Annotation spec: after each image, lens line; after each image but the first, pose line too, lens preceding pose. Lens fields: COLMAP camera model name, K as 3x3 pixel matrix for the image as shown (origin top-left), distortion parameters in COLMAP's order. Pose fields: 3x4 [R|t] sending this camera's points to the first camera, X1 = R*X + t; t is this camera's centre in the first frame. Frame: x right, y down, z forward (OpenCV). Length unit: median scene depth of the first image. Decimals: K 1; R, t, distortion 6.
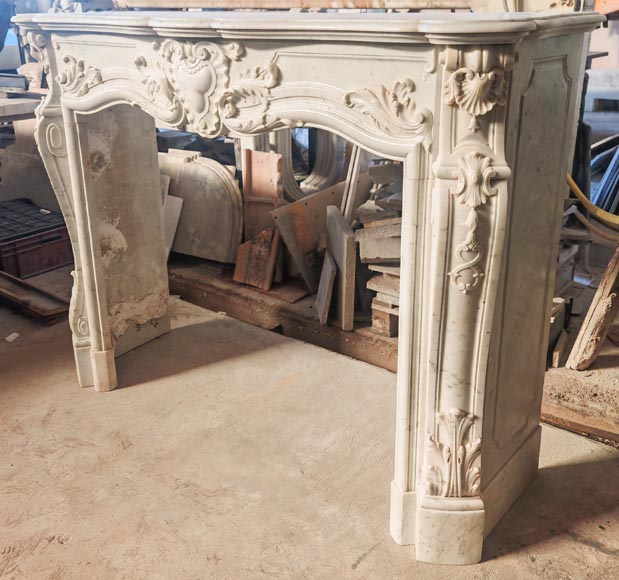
lens RADIAL K [[691.8, 0, 324.7], [0, 691.8, 256.9], [0, 0, 1]] dist [0.026424, -0.004931]
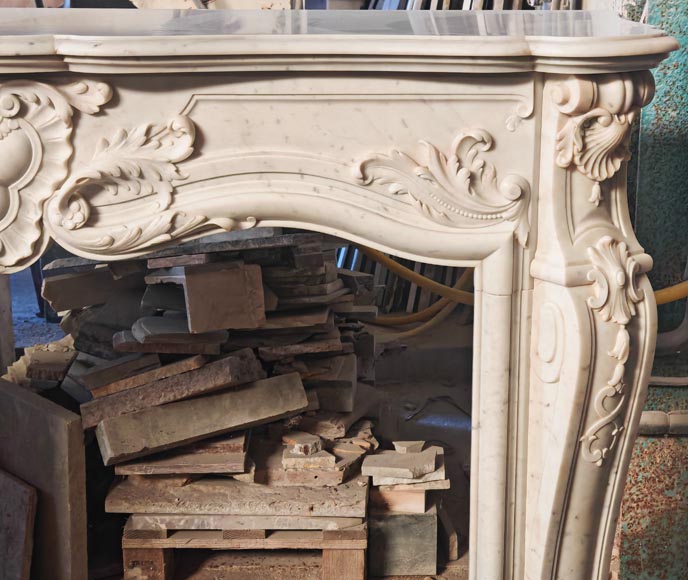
lens RADIAL K [[1226.5, 0, 390.7], [0, 1226.5, 289.9], [0, 0, 1]] dist [0.046348, -0.079394]
pose [[0.804549, -0.147061, 0.575390, -0.479083], [0.196196, 0.980276, -0.023790, -0.095423], [-0.560542, 0.132029, 0.817533, 0.170849]]
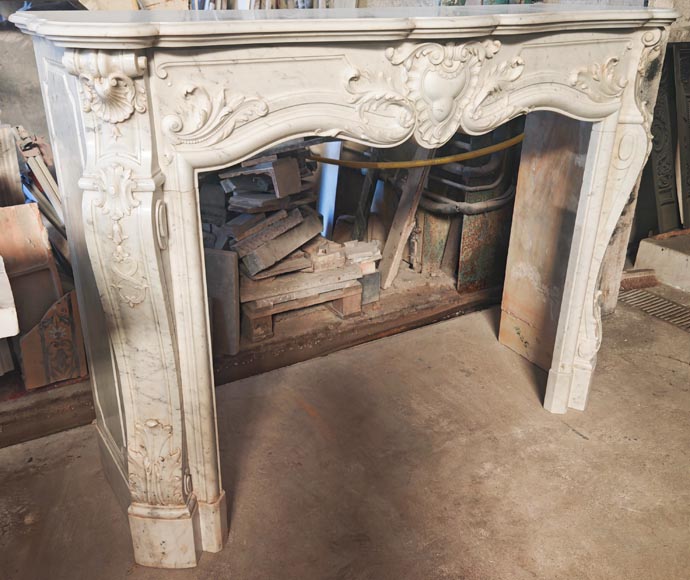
lens RADIAL K [[651.4, 0, 320.5], [0, 651.4, 293.9], [0, 0, 1]] dist [0.030354, -0.000756]
pose [[0.407512, -0.377376, 0.831578, -1.126127], [0.315793, 0.912674, 0.259425, -0.291963], [-0.856860, 0.156888, 0.491098, 0.789546]]
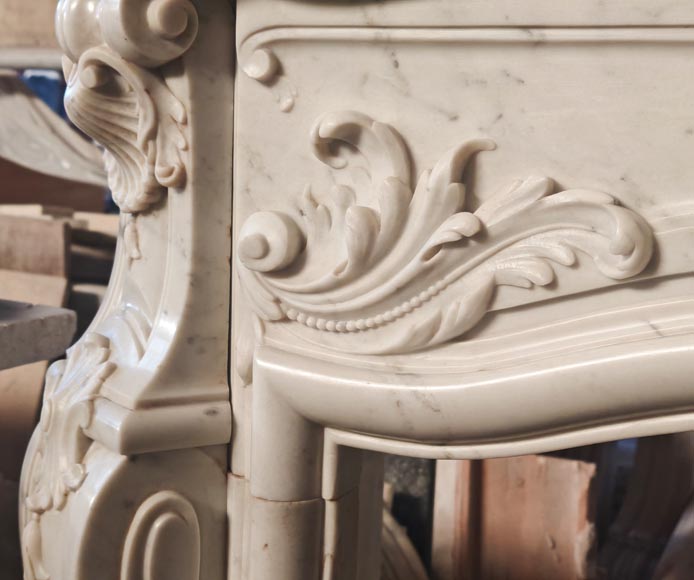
lens RADIAL K [[1190.8, 0, 347.0], [0, 1190.8, 290.0], [0, 0, 1]] dist [0.031621, 0.107712]
pose [[0.991854, 0.016646, 0.126290, -0.509597], [0.008892, 0.979958, -0.199007, -0.240598], [-0.127072, 0.198509, 0.971827, 0.915516]]
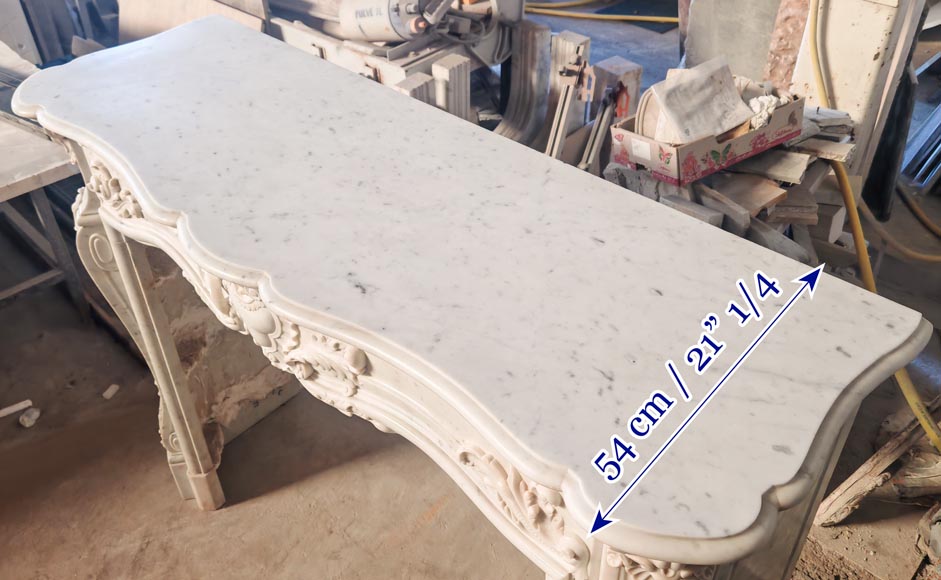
lens RADIAL K [[810.4, 0, 455.6], [0, 810.4, 289.5], [0, 0, 1]] dist [0.017671, 0.003152]
pose [[0.992467, 0.058288, -0.107756, 0.085507], [-0.021368, 0.948443, 0.316228, -0.539714], [0.120632, -0.311544, 0.942544, 0.323623]]
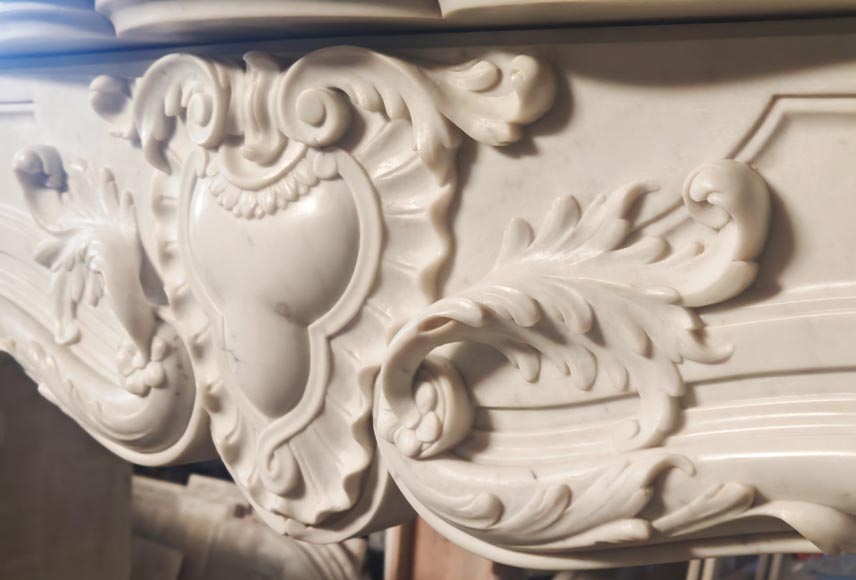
lens RADIAL K [[1361.2, 0, 428.8], [0, 1361.2, 340.8], [0, 0, 1]] dist [0.053959, -0.004996]
pose [[0.995227, 0.065493, -0.072342, -0.117532], [-0.080926, 0.968181, -0.236805, -0.149306], [0.054531, 0.241530, 0.968860, 0.663390]]
